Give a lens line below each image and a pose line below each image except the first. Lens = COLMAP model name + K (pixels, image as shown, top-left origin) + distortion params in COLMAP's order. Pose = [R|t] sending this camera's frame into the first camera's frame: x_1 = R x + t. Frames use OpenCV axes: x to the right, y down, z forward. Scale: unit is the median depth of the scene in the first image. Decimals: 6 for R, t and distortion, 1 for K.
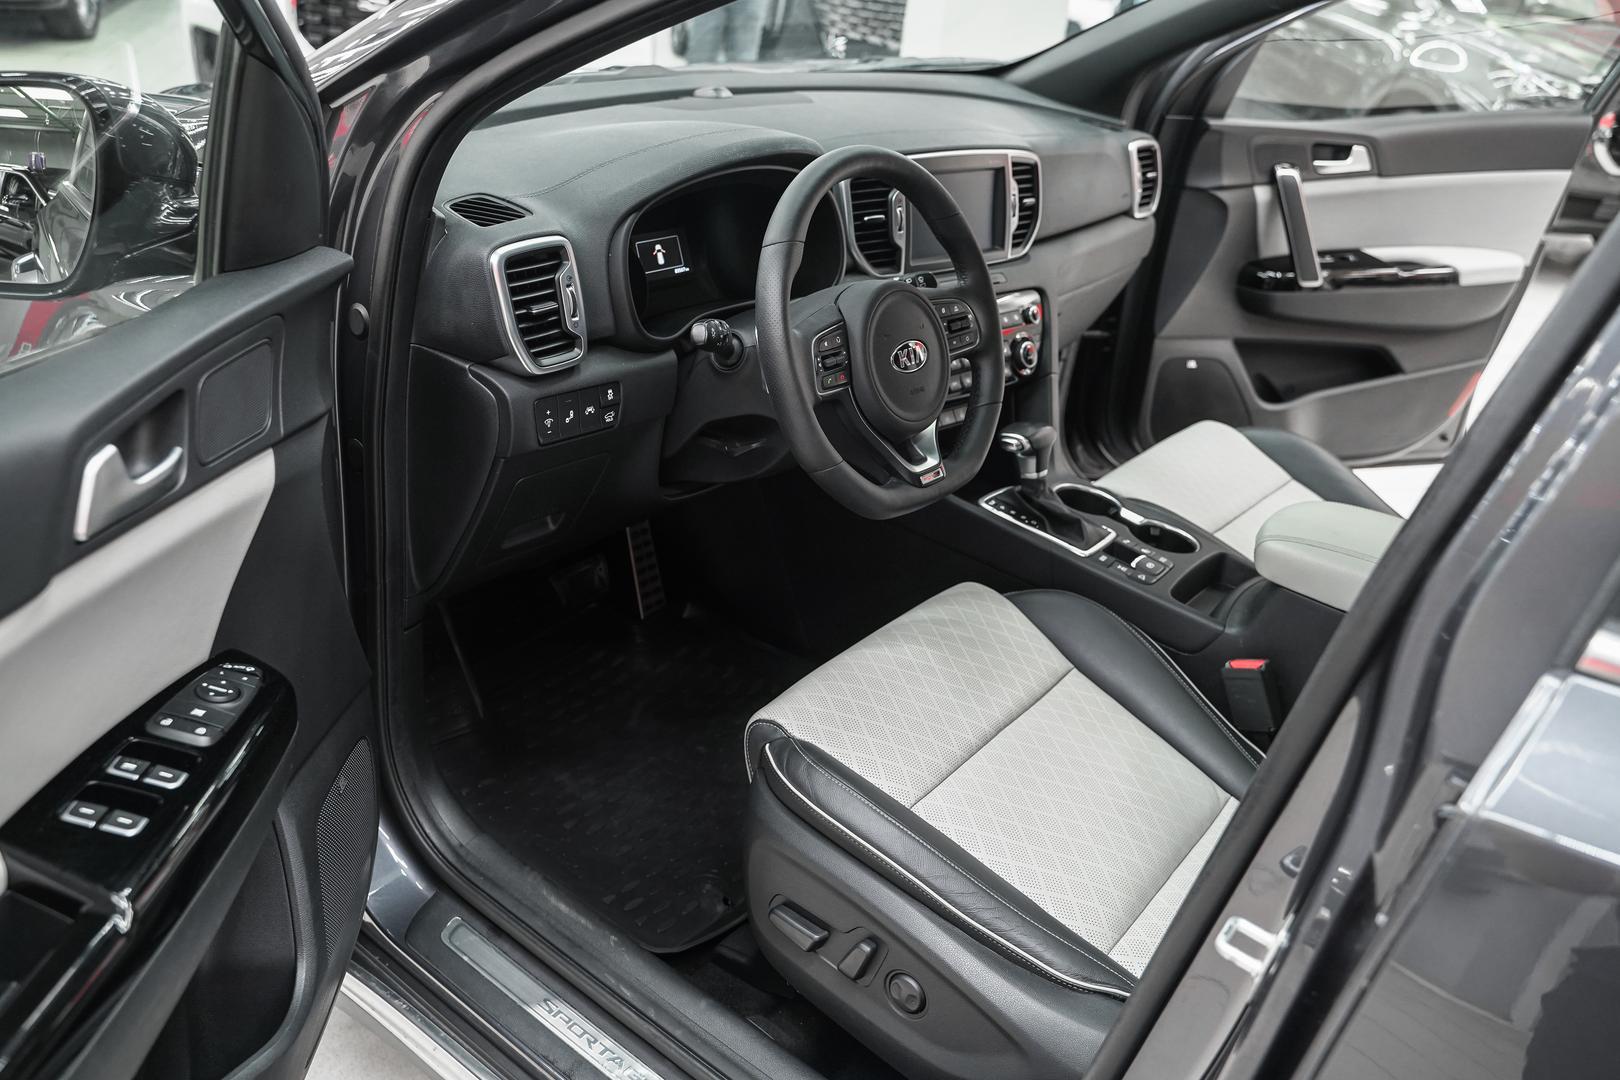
lens RADIAL K [[1277.0, 0, 810.0], [0, 1277.0, 540.0], [0, 0, 1]] dist [-0.012656, -0.000373]
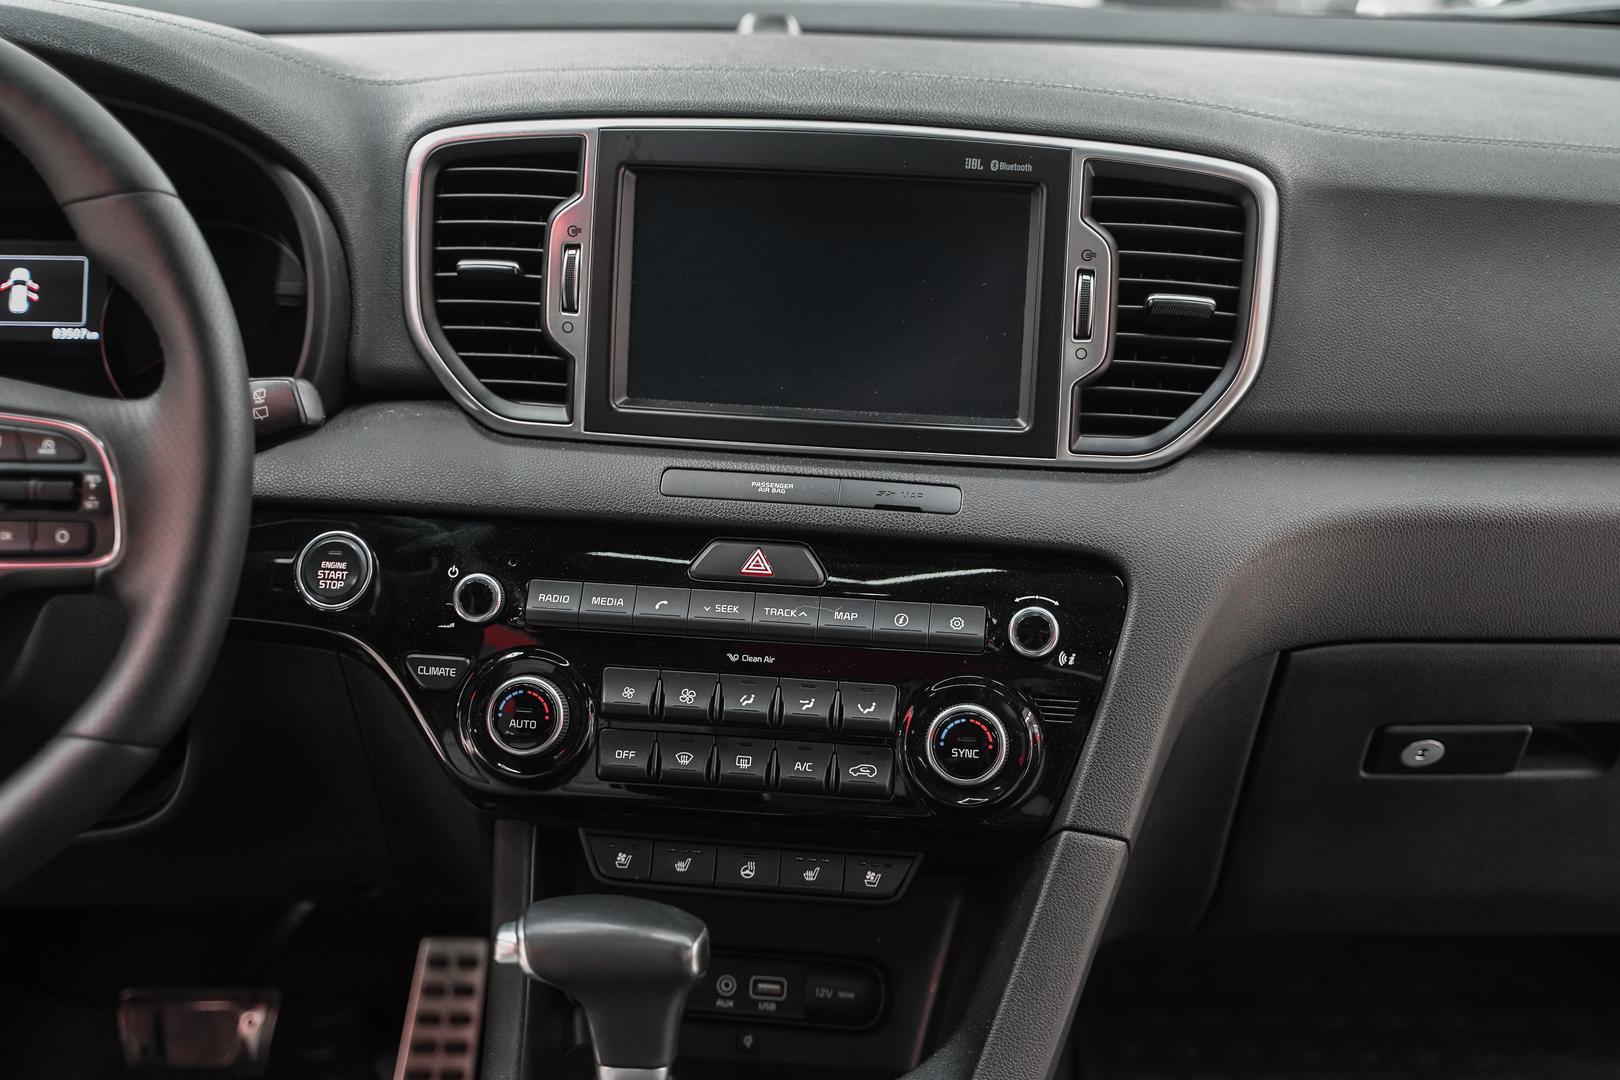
lens RADIAL K [[2363.8, 0, 810.0], [0, 2363.8, 540.0], [0, 0, 1]] dist [0.004268, 0.013961]
pose [[0.633873, 0.136291, -0.761334, 0.648805], [-0.311730, 0.945878, -0.090214, -0.140418], [0.707834, 0.294514, 0.642053, 0.634348]]
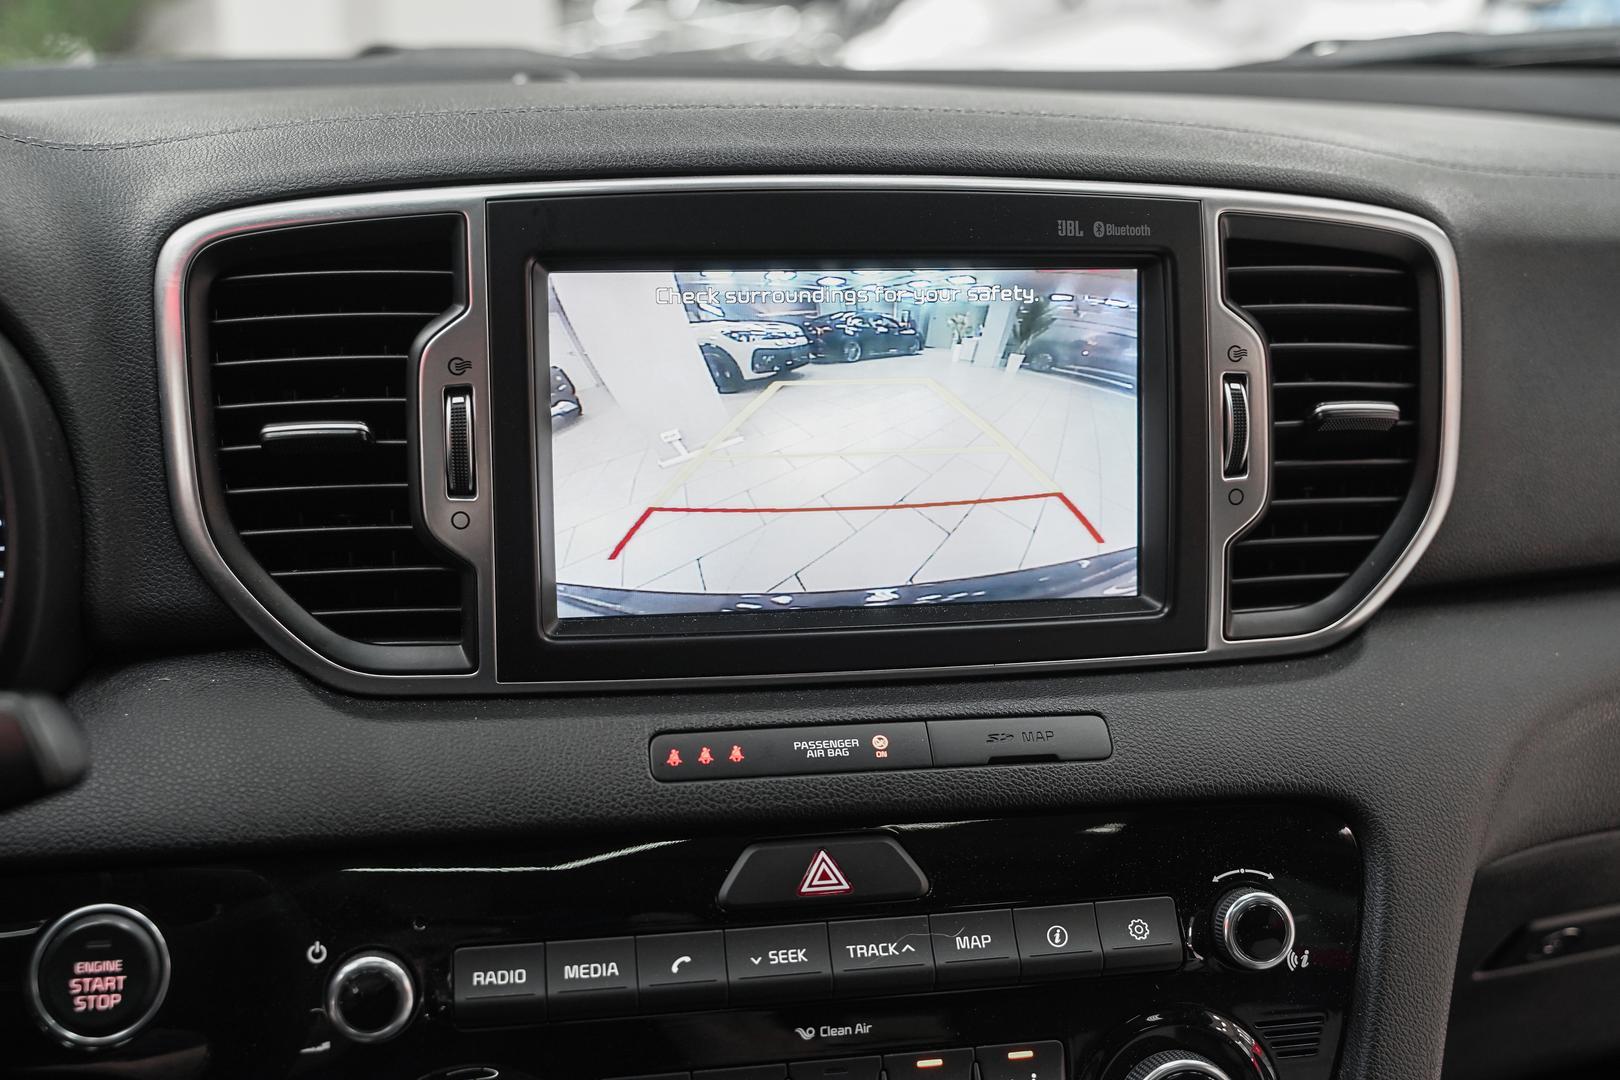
lens RADIAL K [[1737.5, 0, 812.1], [0, 1737.5, 520.1], [0, 0, 1]] dist [-0.001304, -0.019258]
pose [[0.823486, 0.061770, -0.563964, 0.302003], [-0.188699, 0.967281, -0.169589, -0.197702], [0.535036, 0.246073, 0.808198, 0.787607]]
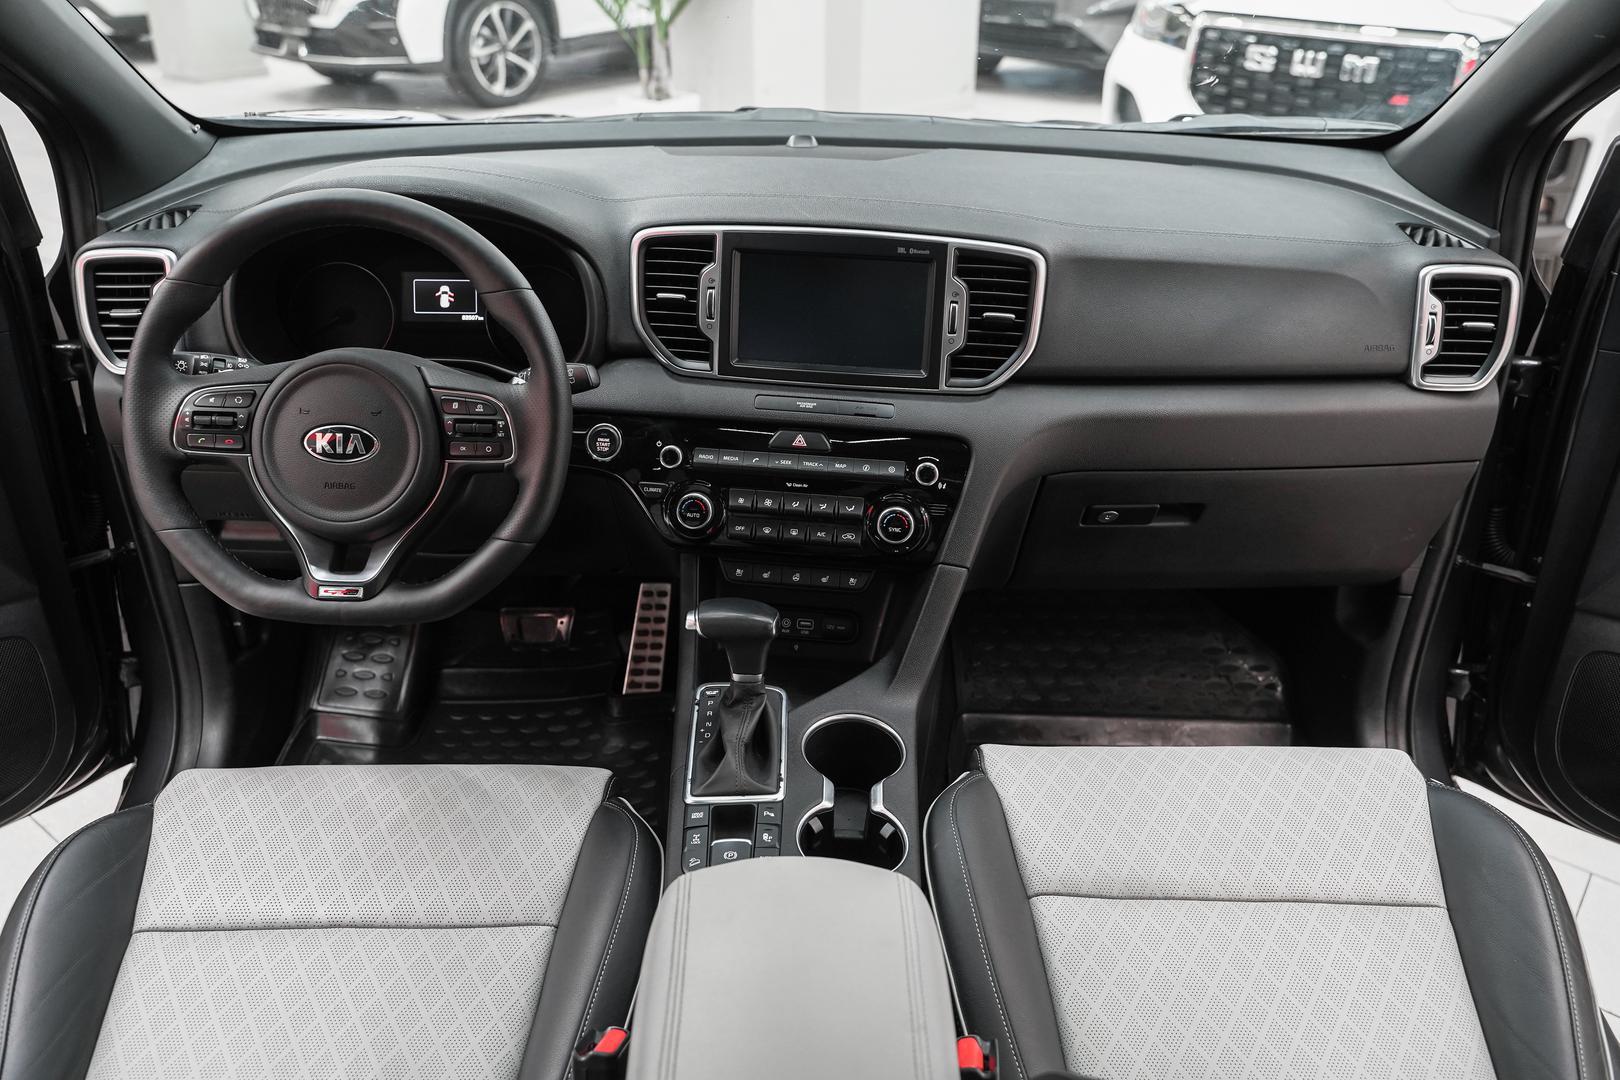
lens RADIAL K [[1277.0, 0, 810.0], [0, 1277.0, 540.0], [0, 0, 1]] dist [-0.012656, -0.000373]
pose [[0.627637, 0.274992, -0.728321, 0.720331], [-0.308481, 0.946805, 0.091650, -0.205595], [0.714781, 0.167150, 0.679080, 0.539747]]
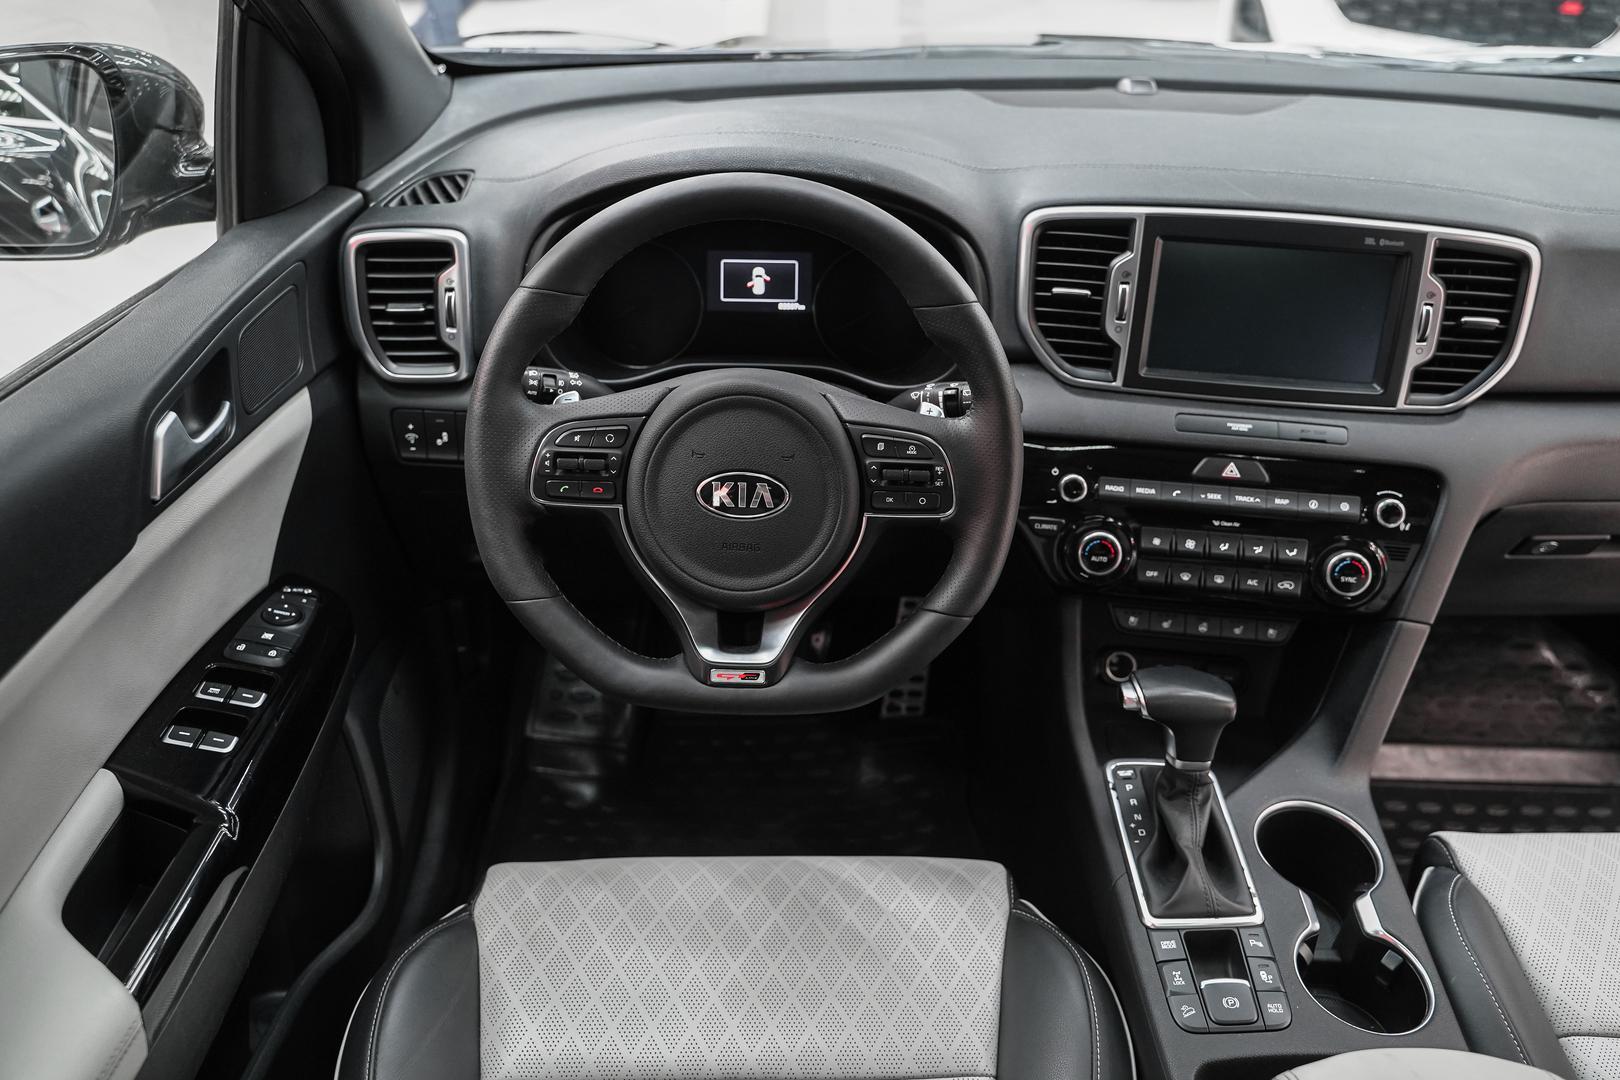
lens RADIAL K [[1327.7, 0, 811.9], [0, 1327.7, 517.7], [0, 0, 1]] dist [-0.013344, 0.005800]
pose [[0.632284, 0.314640, -0.707968, 0.480740], [-0.312708, 0.939719, 0.138358, -0.193598], [0.708824, 0.133906, 0.692559, 0.443715]]
